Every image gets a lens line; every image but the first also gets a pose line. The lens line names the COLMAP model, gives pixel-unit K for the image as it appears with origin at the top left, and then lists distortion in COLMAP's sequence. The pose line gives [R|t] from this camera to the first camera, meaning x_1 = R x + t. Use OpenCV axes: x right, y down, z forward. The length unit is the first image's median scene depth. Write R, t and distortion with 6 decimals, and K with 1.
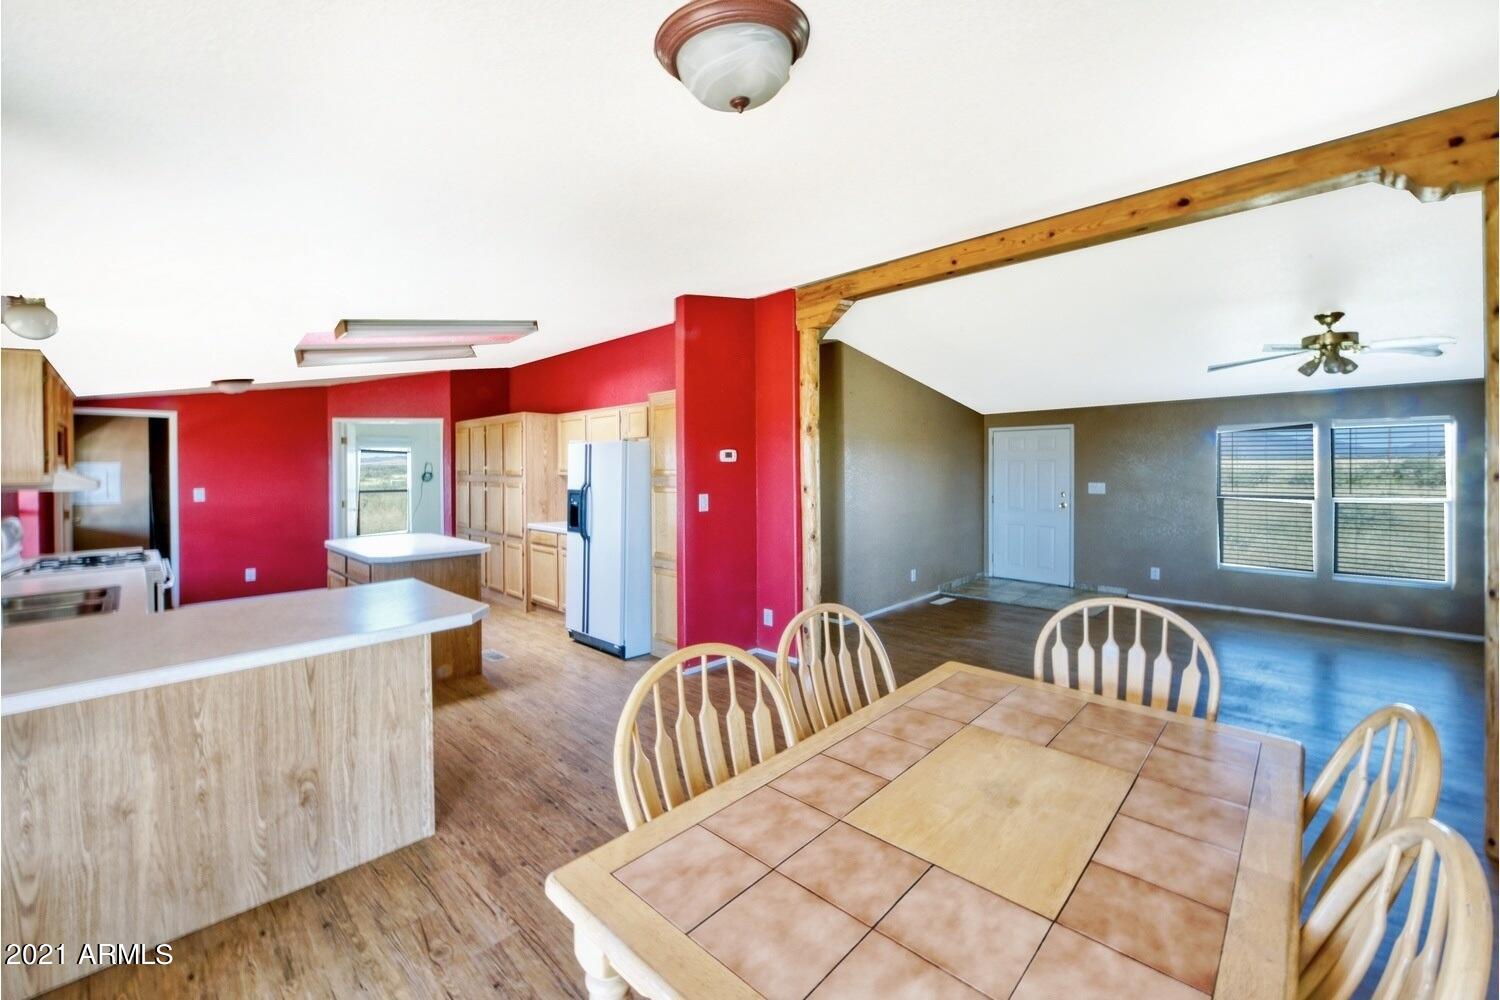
lens RADIAL K [[602.3, 0, 757.8], [0, 602.3, 472.3], [0, 0, 1]] dist [-0.000949, -0.000306]
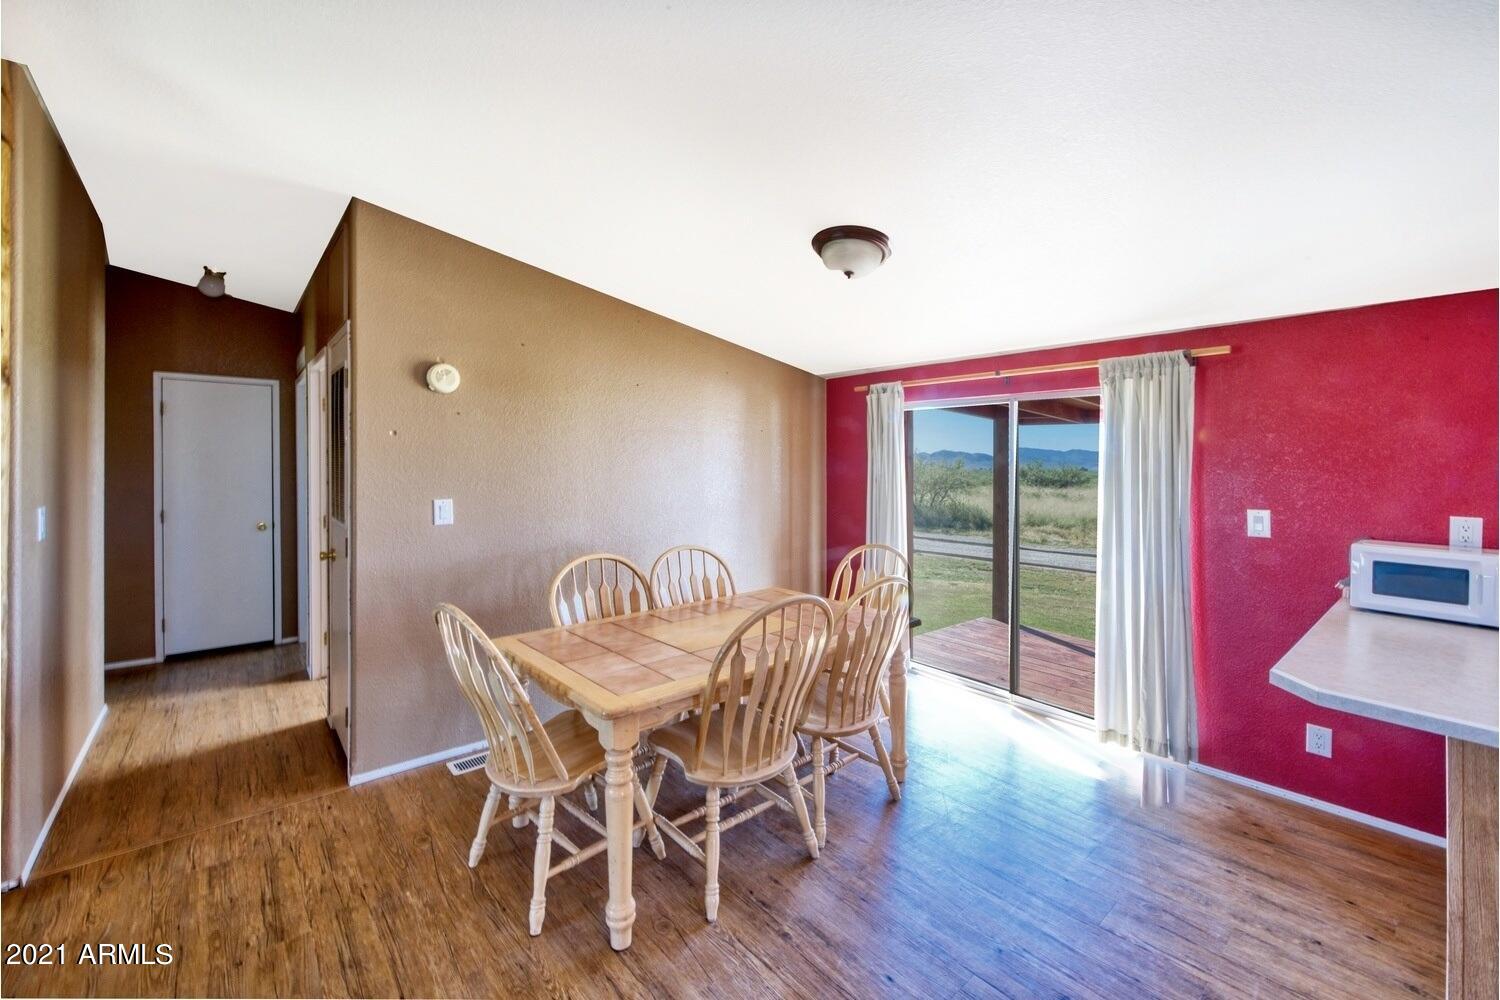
lens RADIAL K [[602.3, 0, 757.8], [0, 602.3, 472.3], [0, 0, 1]] dist [-0.000949, -0.000306]
pose [[-0.996052, 0.001455, 0.088764, 0.072680], [0.002166, 0.999966, 0.007911, 0.009100], [-0.088750, 0.008072, -0.996021, 2.054505]]
